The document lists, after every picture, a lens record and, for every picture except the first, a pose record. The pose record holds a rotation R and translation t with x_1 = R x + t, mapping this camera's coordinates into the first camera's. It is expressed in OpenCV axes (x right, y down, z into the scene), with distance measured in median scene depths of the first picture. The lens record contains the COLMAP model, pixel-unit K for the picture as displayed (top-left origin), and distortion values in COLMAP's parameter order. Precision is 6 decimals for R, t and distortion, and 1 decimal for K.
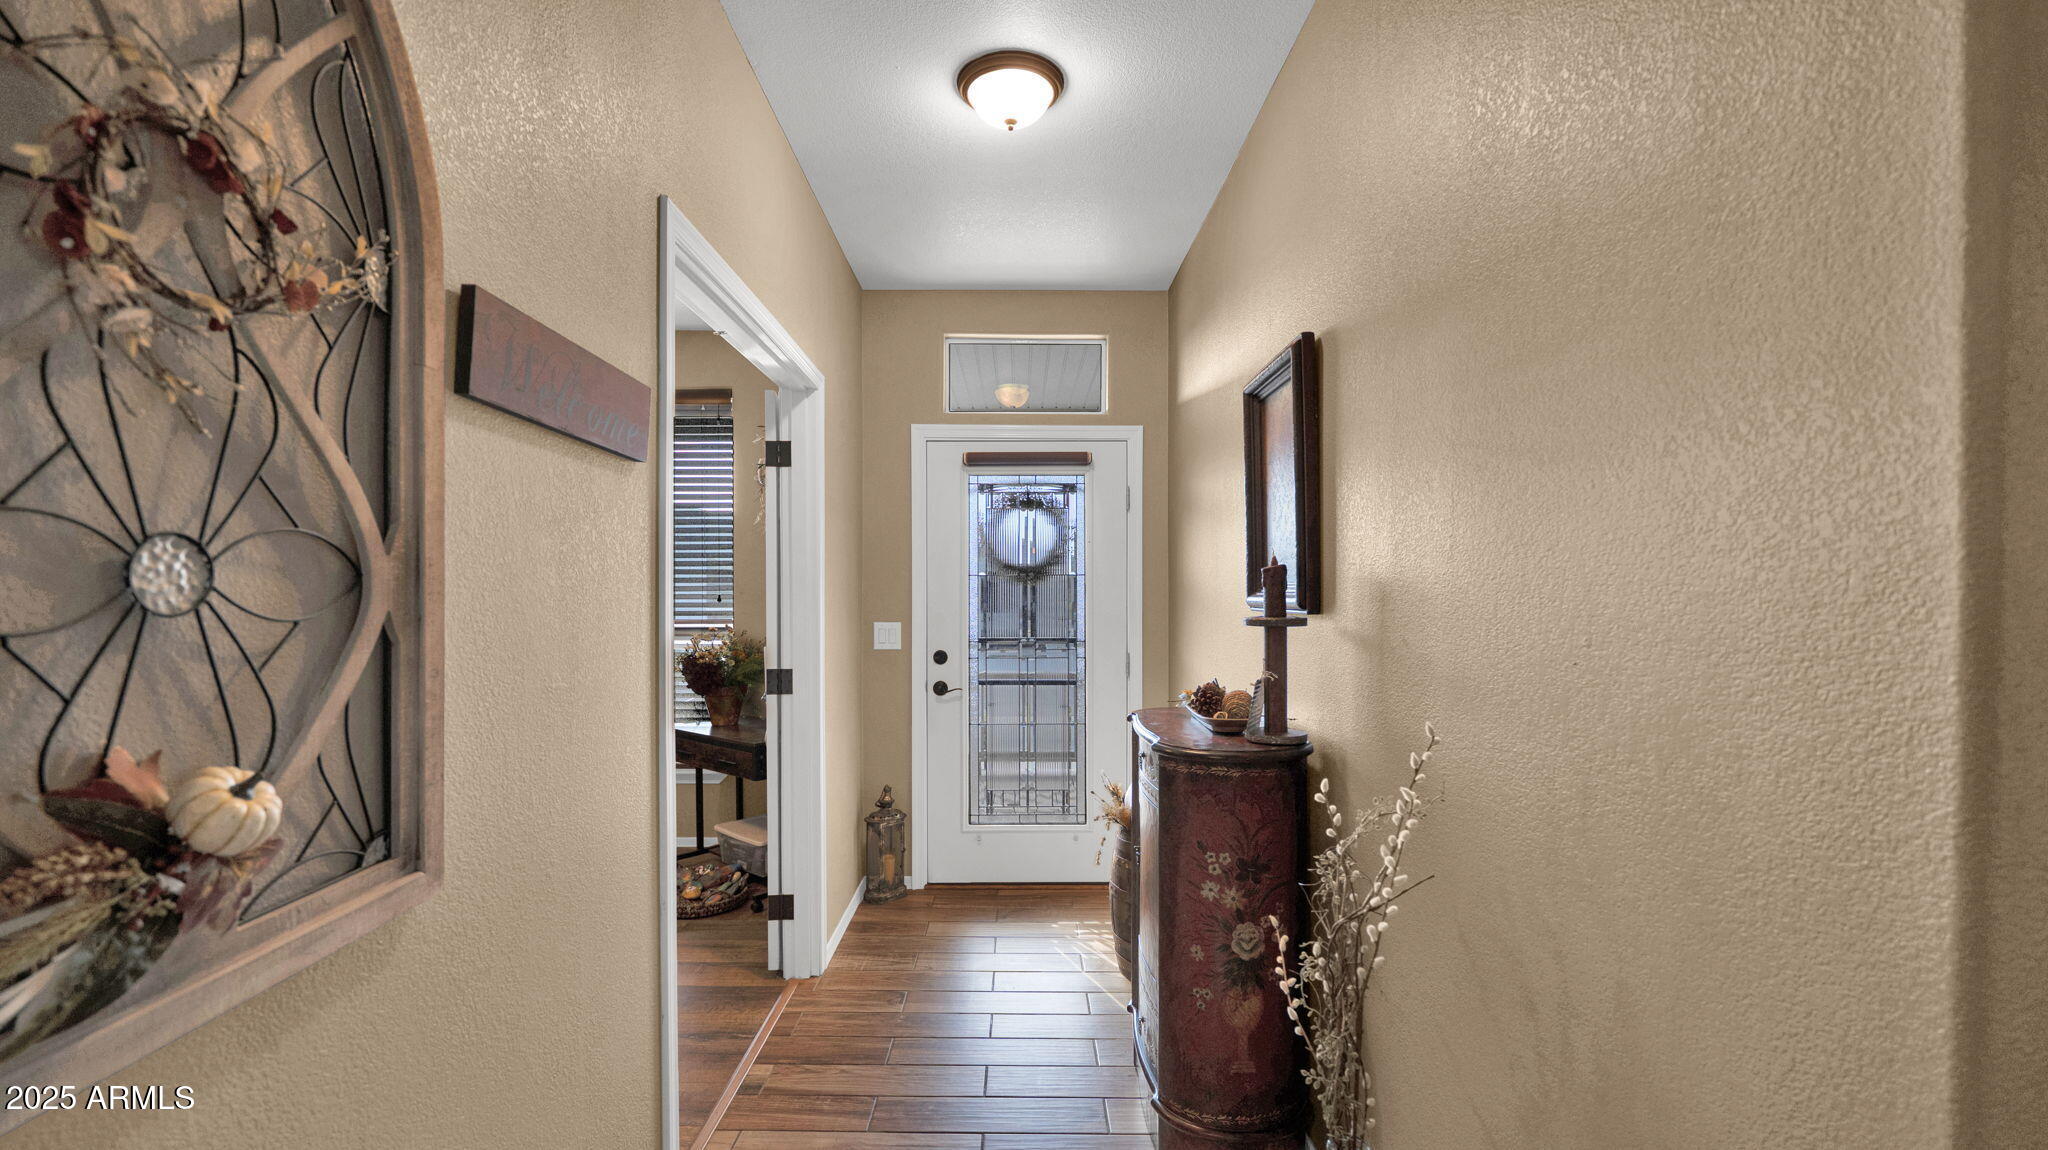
lens RADIAL K [[803.0, 0, 1021.3], [0, 803.0, 599.8], [0, 0, 1]] dist [0.000170, -0.000025]
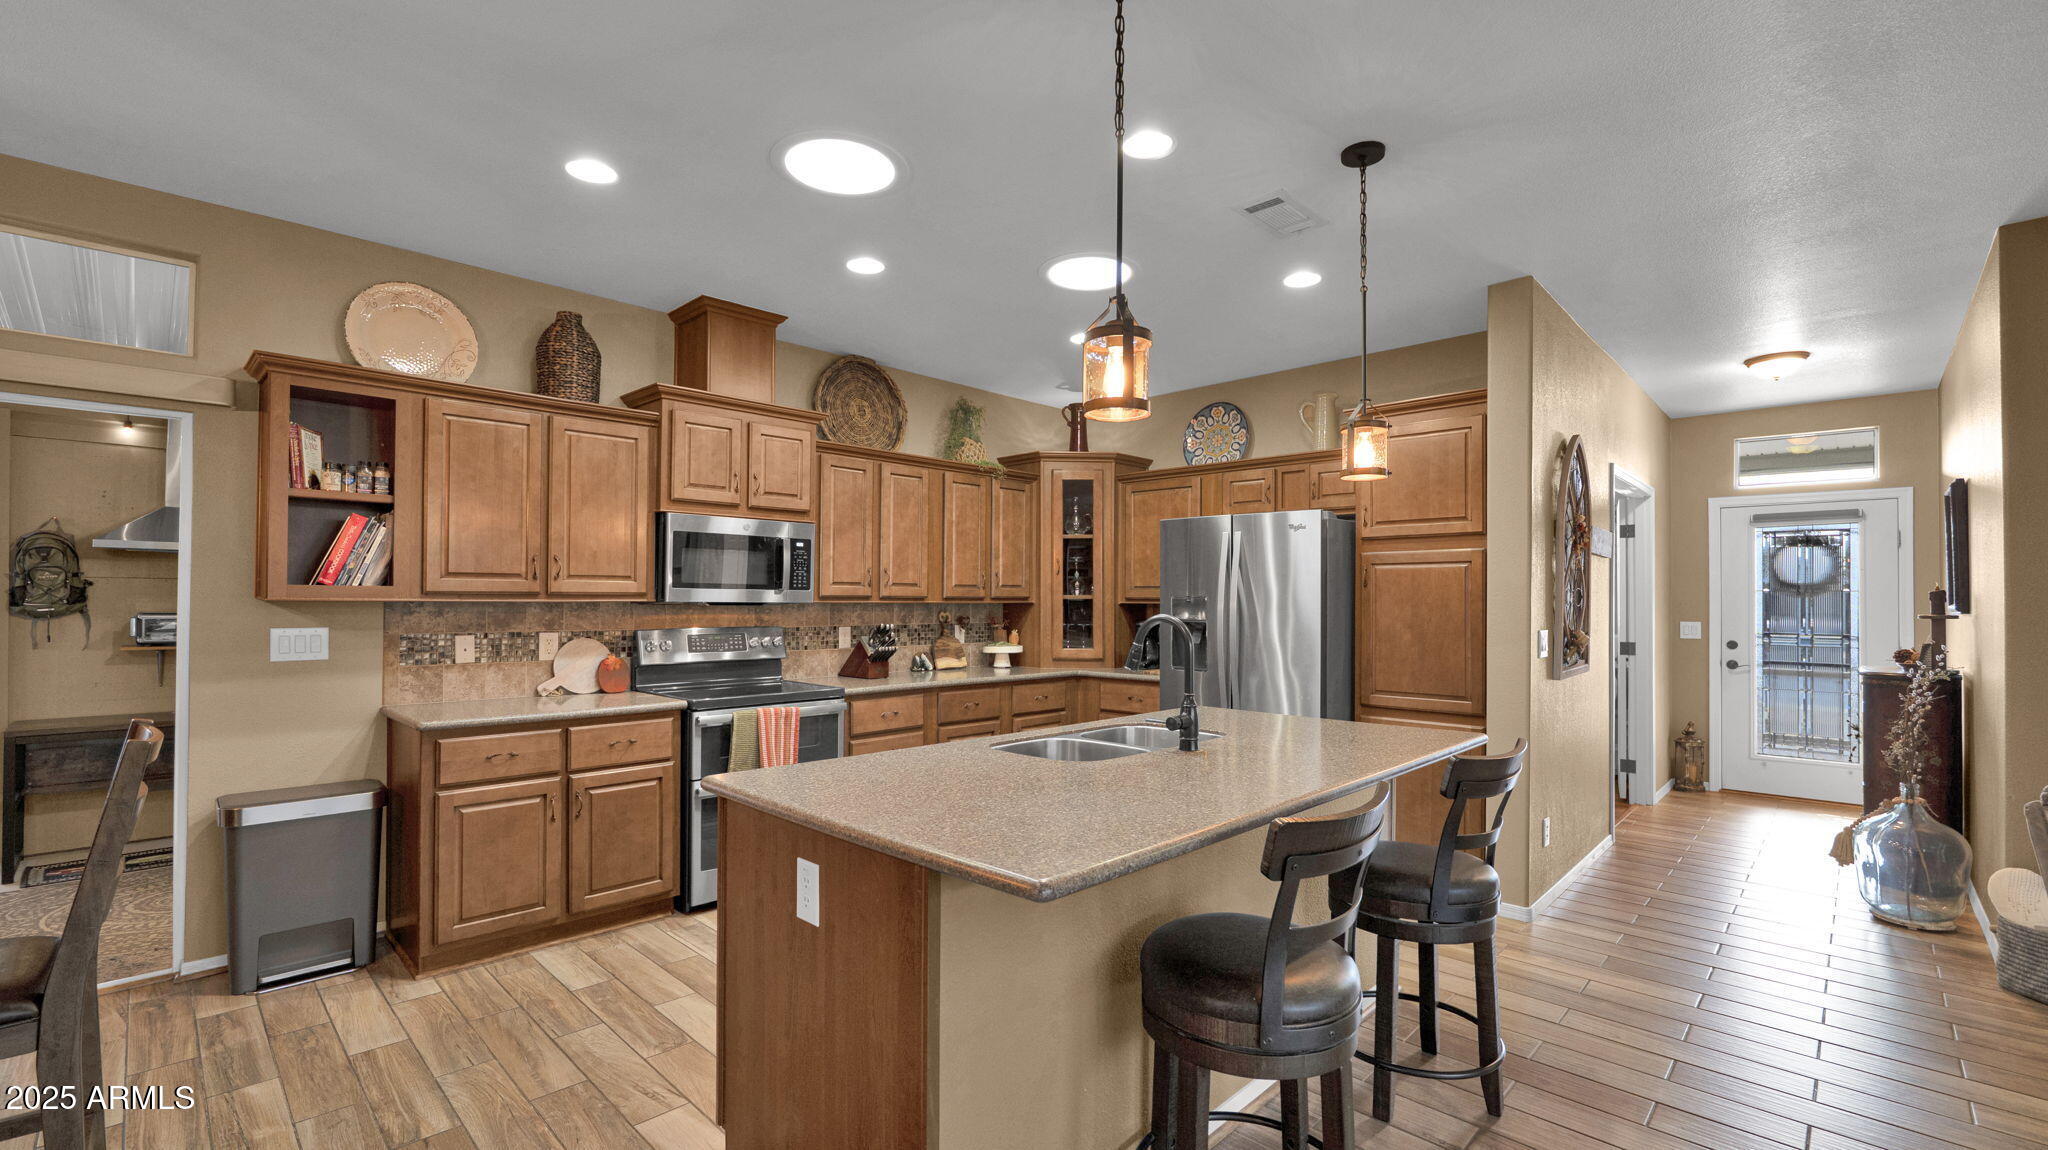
lens RADIAL K [[871.4, 0, 1022.0], [0, 871.4, 587.1], [0, 0, 1]] dist [0.000888, -0.000073]
pose [[0.712996, -0.006490, -0.701138, 0.179124], [-0.009402, 0.999779, -0.018814, 0.012789], [0.701105, 0.020006, 0.712777, -2.033175]]
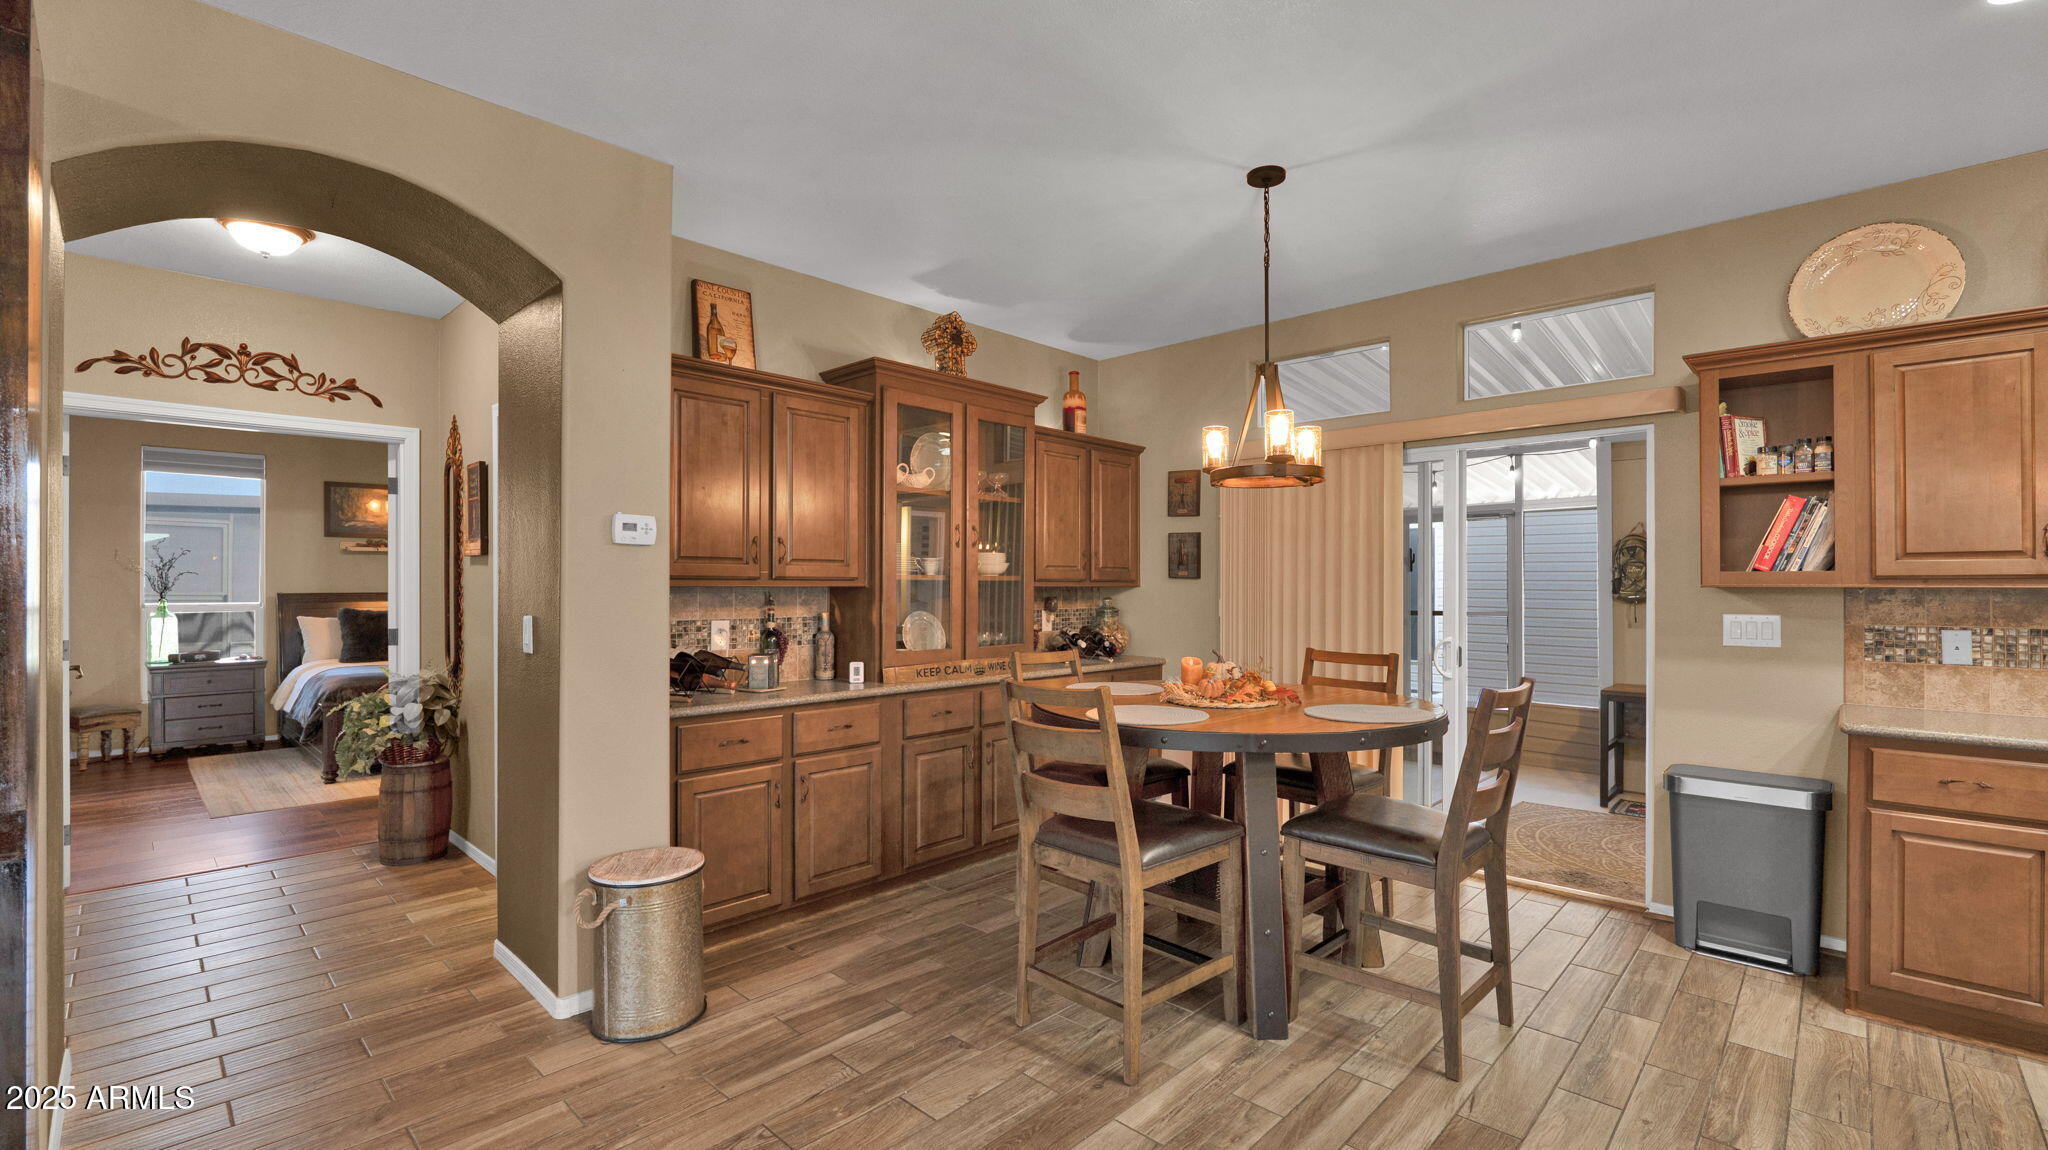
lens RADIAL K [[877.4, 0, 1016.8], [0, 877.4, 580.4], [0, 0, 1]] dist [-0.010857, -0.000119]
pose [[-0.695451, -0.006469, -0.718545, 0.215785], [-0.005663, 0.999978, -0.003522, 0.020343], [0.718551, 0.001620, -0.695472, -1.681652]]
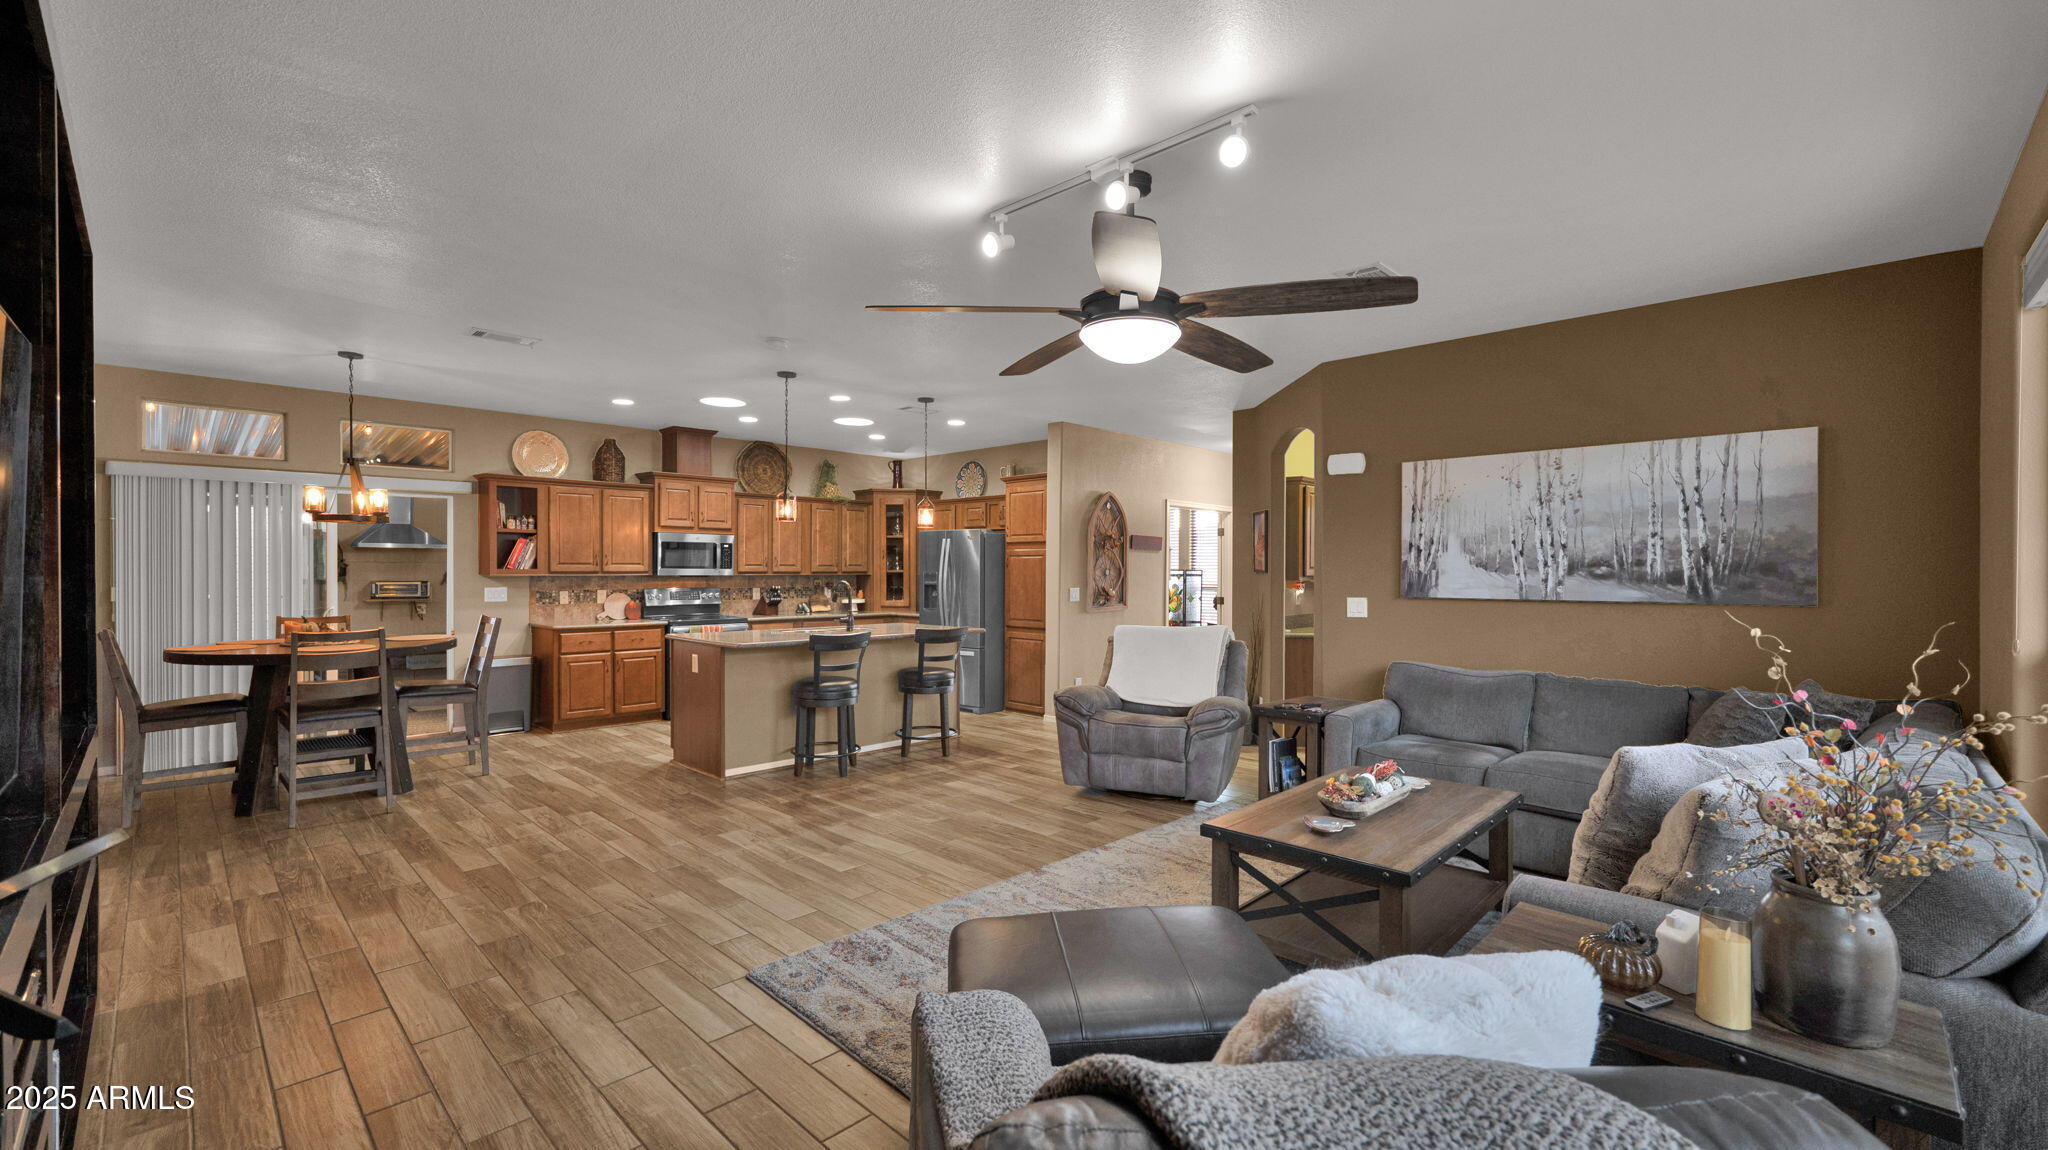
lens RADIAL K [[851.2, 0, 1024.0], [0, 851.2, 575.0], [0, 0, 1]] dist [0.000373, -0.000079]
pose [[0.713555, 0.008532, -0.700547, 2.181107], [-0.007790, 0.999961, 0.004244, -0.013994], [0.700555, 0.002429, 0.713594, -2.812925]]
